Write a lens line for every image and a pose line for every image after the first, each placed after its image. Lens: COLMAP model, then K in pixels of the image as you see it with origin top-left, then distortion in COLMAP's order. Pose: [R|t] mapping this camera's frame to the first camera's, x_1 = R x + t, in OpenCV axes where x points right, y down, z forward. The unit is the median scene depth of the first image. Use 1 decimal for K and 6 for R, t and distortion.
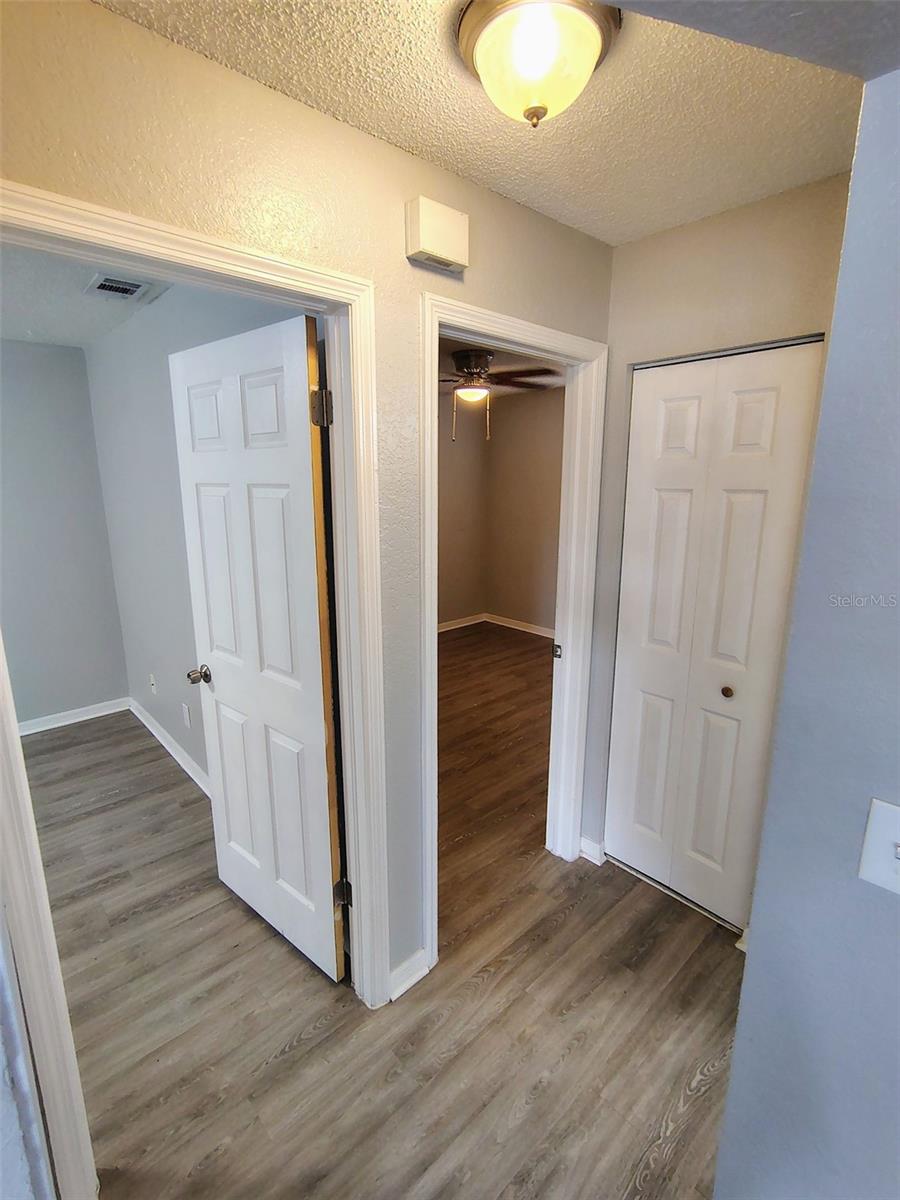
lens RADIAL K [[559.4, 0, 455.7], [0, 559.4, 594.6], [0, 0, 1]] dist [0.001239, 0.000440]
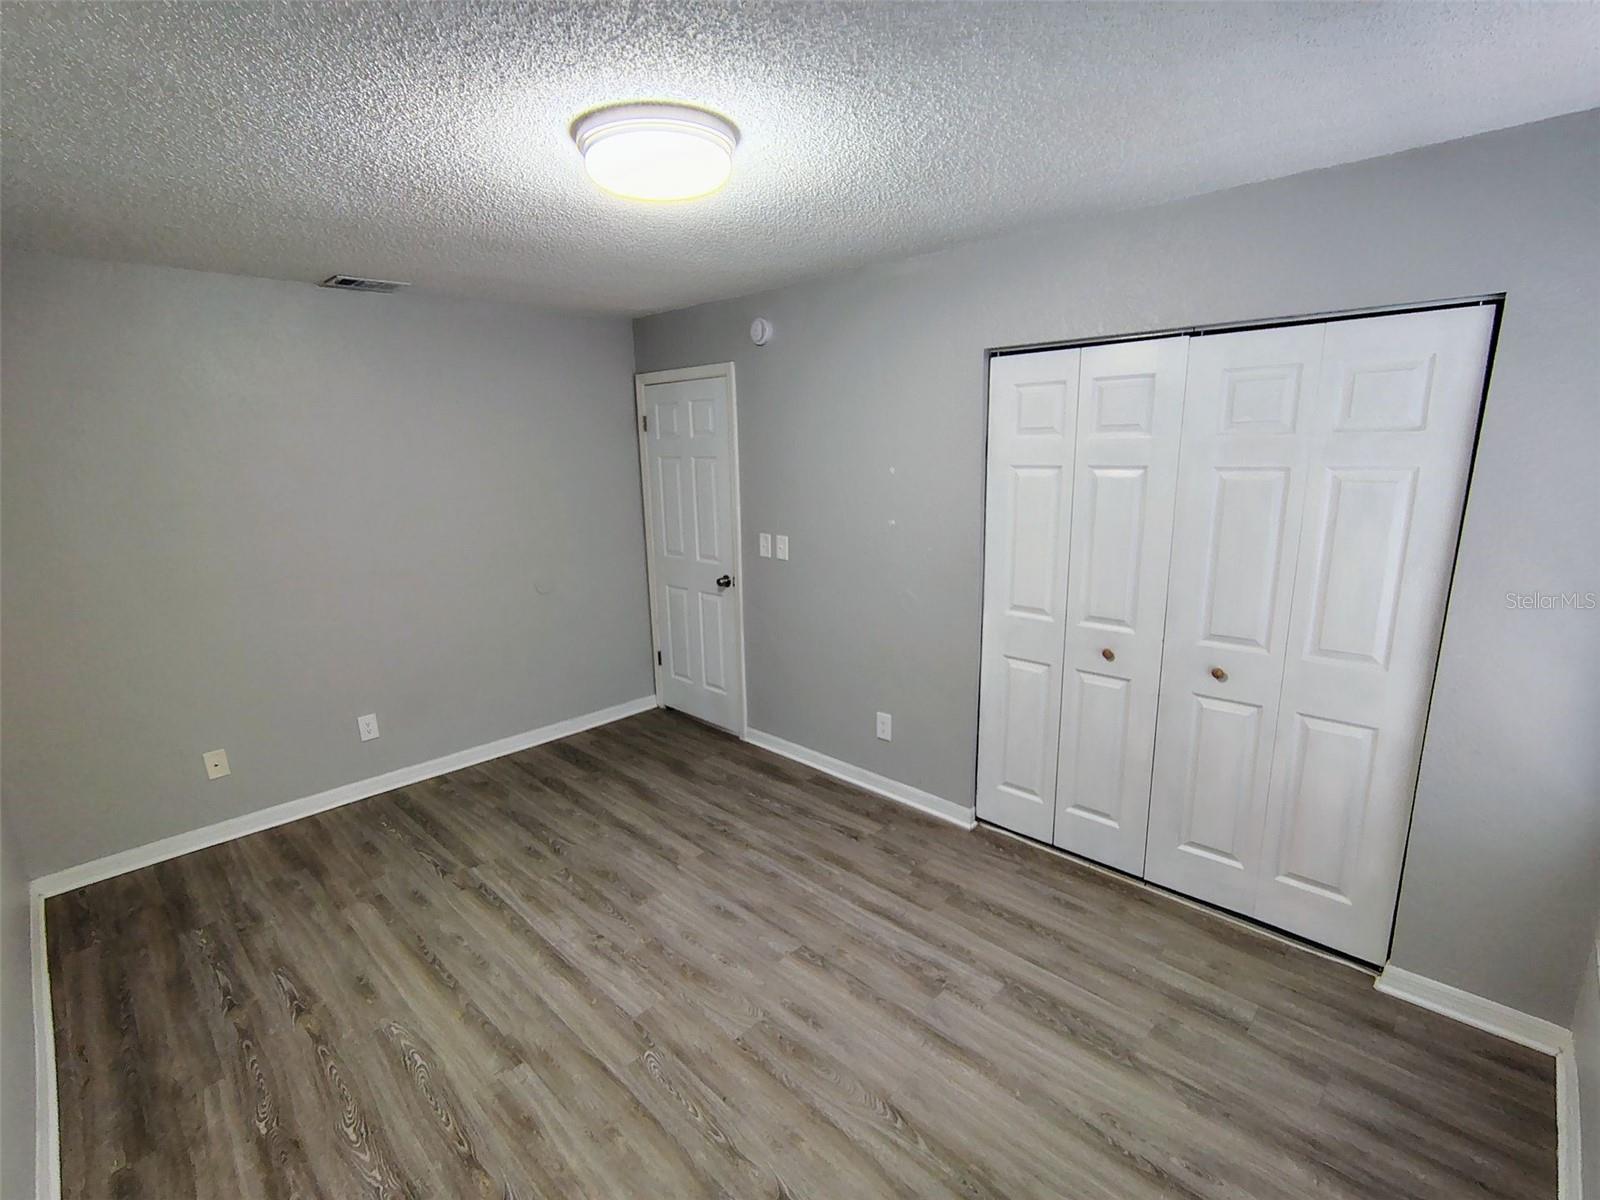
lens RADIAL K [[745.8, 0, 816.1], [0, 745.8, 608.9], [0, 0, 1]] dist [0.001239, 0.000440]
pose [[-0.075020, -0.220876, 0.972412, -1.070664], [0.234065, 0.944015, 0.232484, -0.049335], [-0.969322, 0.245049, -0.019121, 0.175142]]
